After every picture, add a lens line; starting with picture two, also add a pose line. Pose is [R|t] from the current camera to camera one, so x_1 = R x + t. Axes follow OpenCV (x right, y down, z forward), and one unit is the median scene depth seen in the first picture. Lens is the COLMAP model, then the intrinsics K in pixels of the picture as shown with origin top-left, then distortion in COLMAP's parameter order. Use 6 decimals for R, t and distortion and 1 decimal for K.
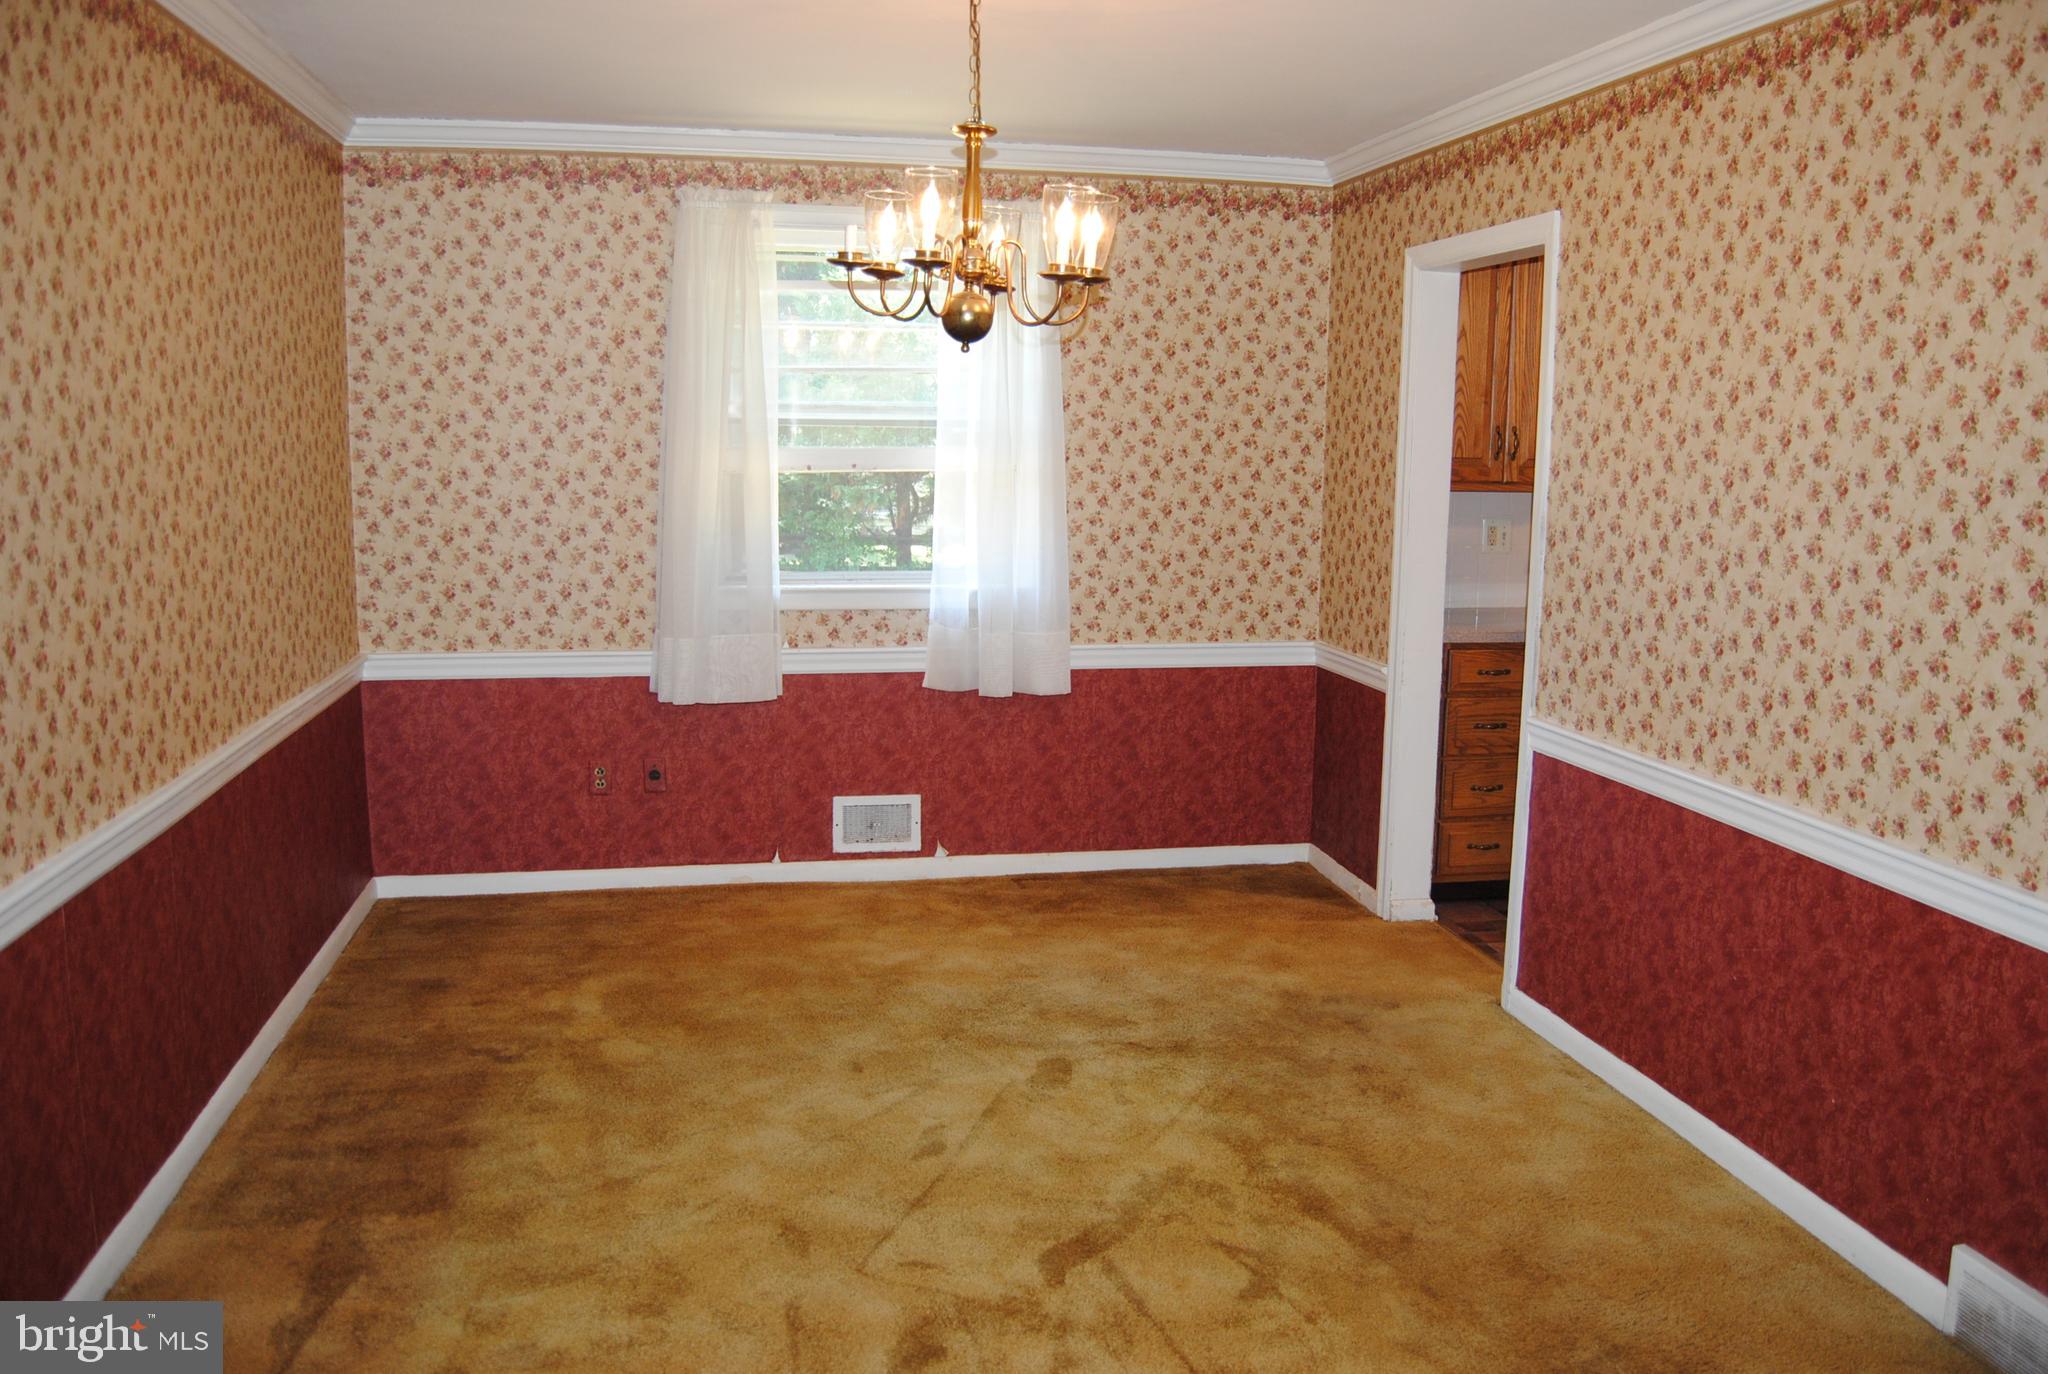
lens RADIAL K [[1632.3, 0, 1020.7], [0, 1632.3, 668.2], [0, 0, 1]] dist [-0.090107, 0.031451]
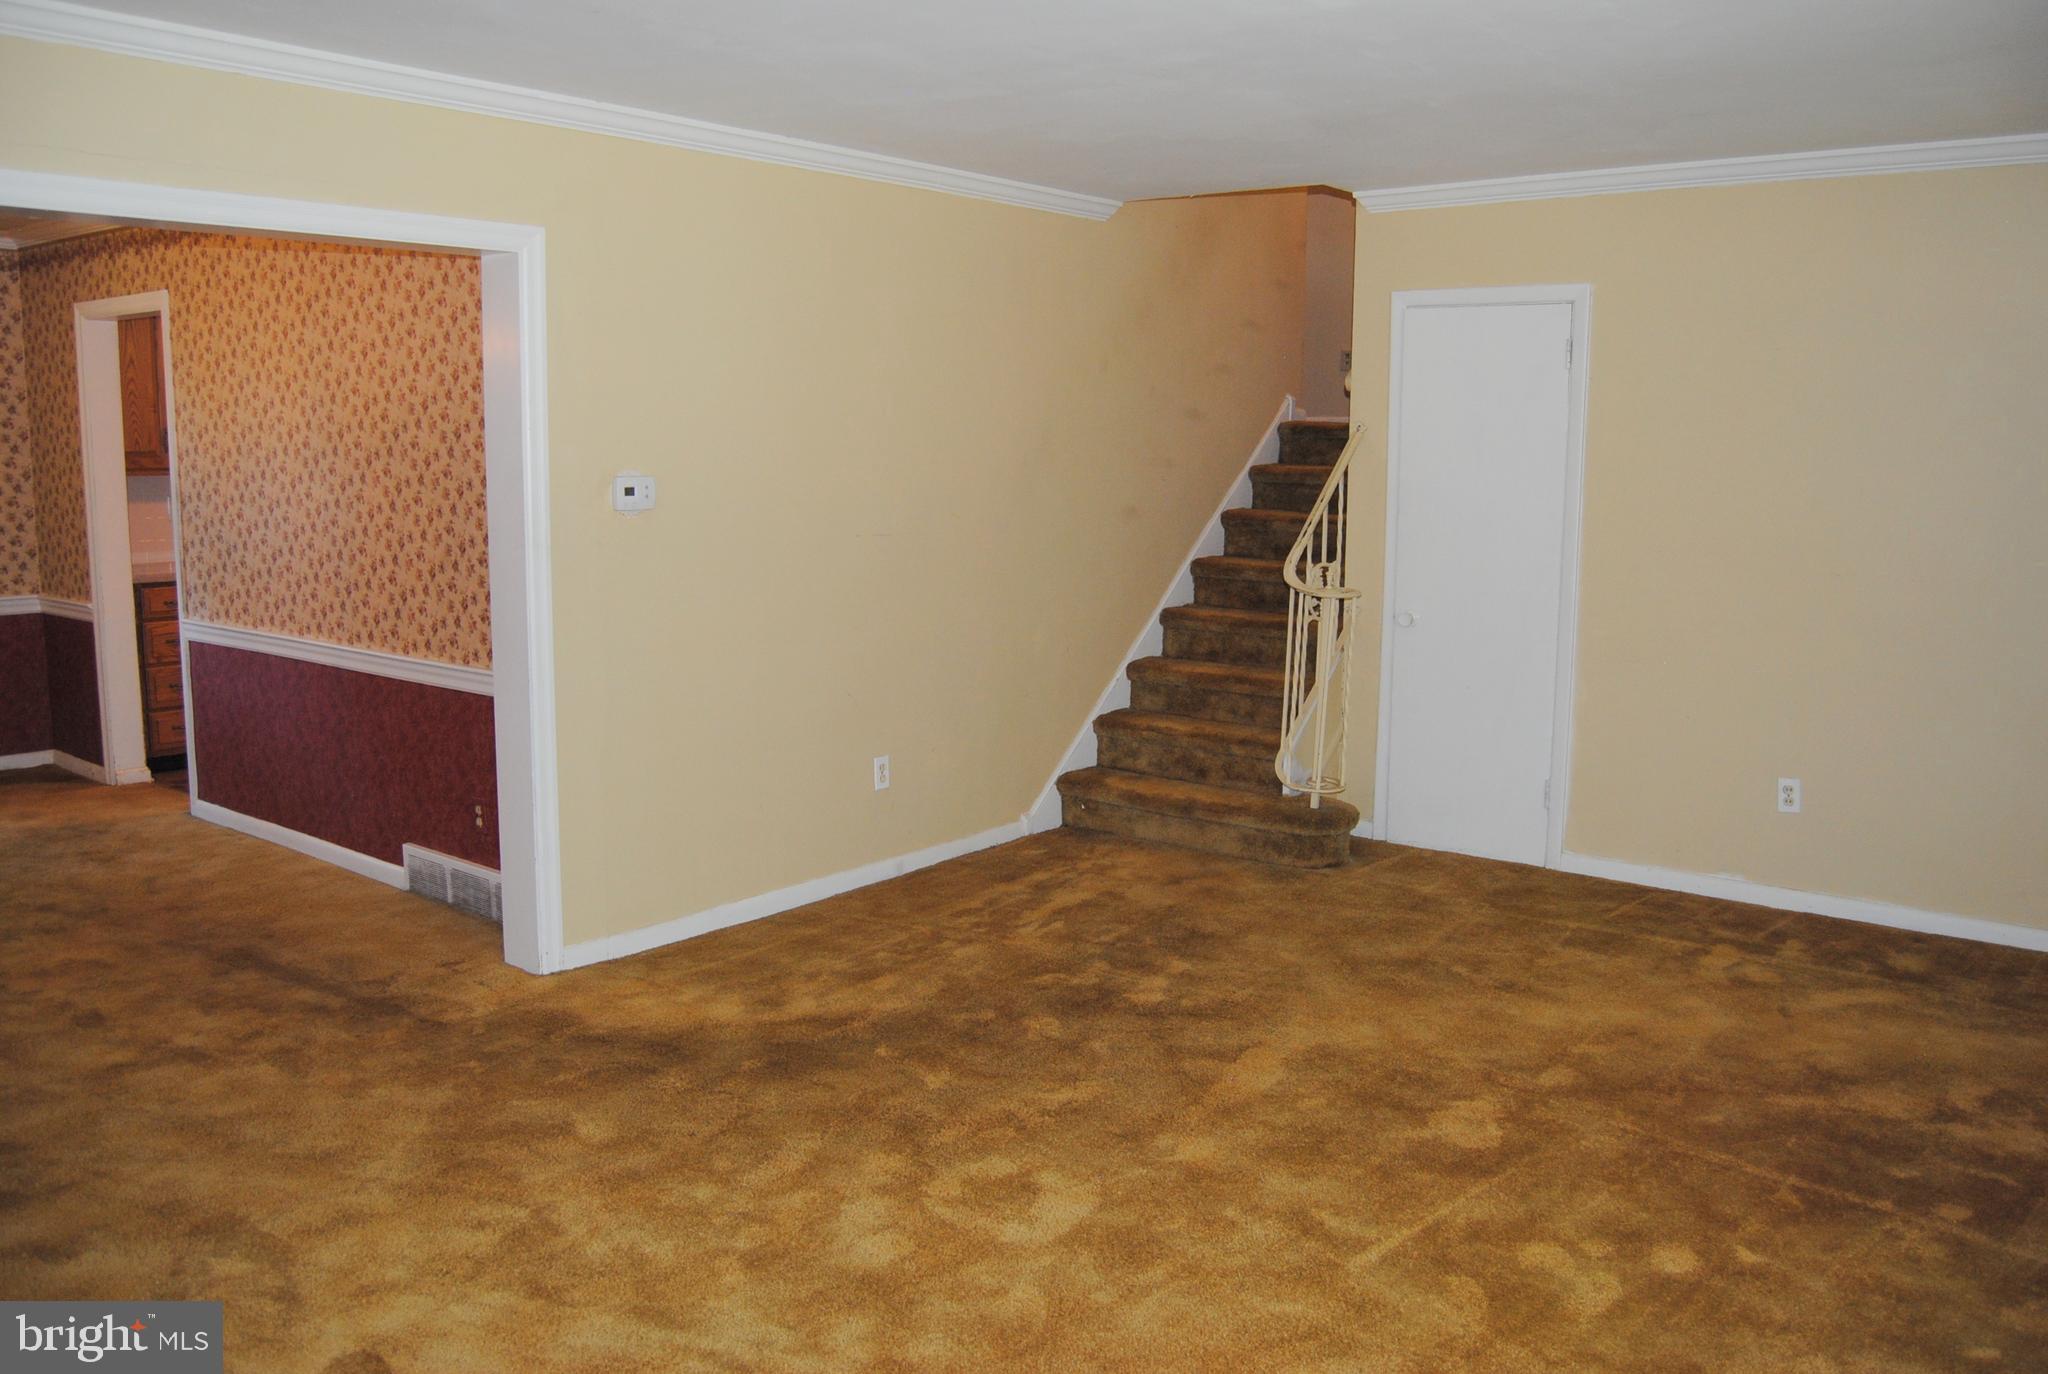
lens RADIAL K [[1618.2, 0, 1024.0], [0, 1618.2, 687.0], [0, 0, 1]] dist [-0.086127, 0.035728]
pose [[0.761535, -0.099166, 0.640492, -0.042599], [0.090750, 0.994805, 0.046124, 0.090552], [-0.641739, 0.023000, 0.766578, -0.611002]]
